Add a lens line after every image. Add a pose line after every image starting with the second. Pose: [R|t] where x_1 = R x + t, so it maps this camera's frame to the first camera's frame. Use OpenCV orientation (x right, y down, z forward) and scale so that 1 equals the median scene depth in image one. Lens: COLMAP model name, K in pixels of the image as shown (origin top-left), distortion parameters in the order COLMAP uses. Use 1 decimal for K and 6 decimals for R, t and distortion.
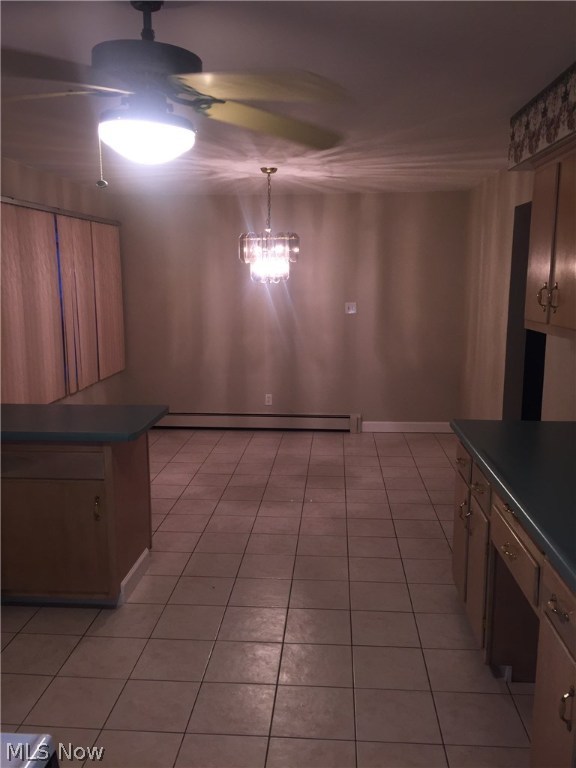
lens RADIAL K [[655.2, 0, 288.5], [0, 655.2, 384.1], [0, 0, 1]] dist [0.070123, -0.012366]
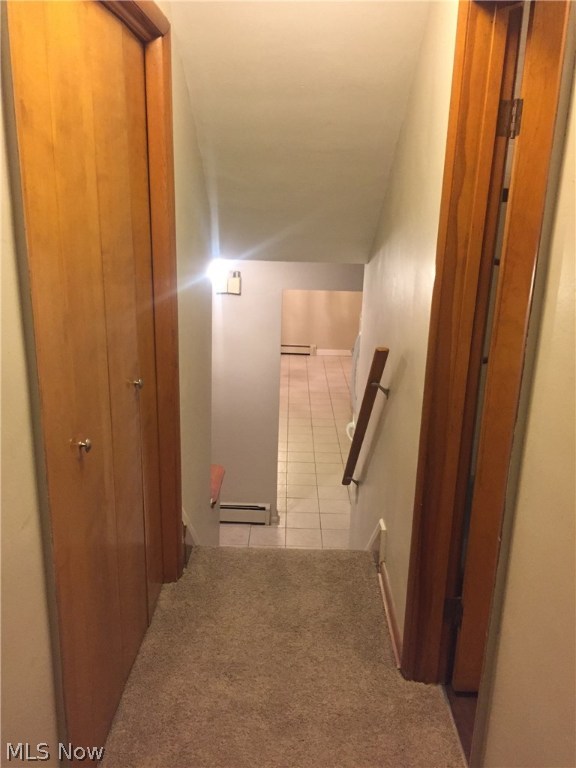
lens RADIAL K [[655.2, 0, 287.5], [0, 655.2, 384.1], [0, 0, 1]] dist [0.070123, -0.012366]
pose [[0.997625, 0.006569, 0.068559, -0.102934], [-0.013778, 0.994354, 0.105220, -0.040631], [-0.067481, -0.105914, 0.992083, -0.900142]]
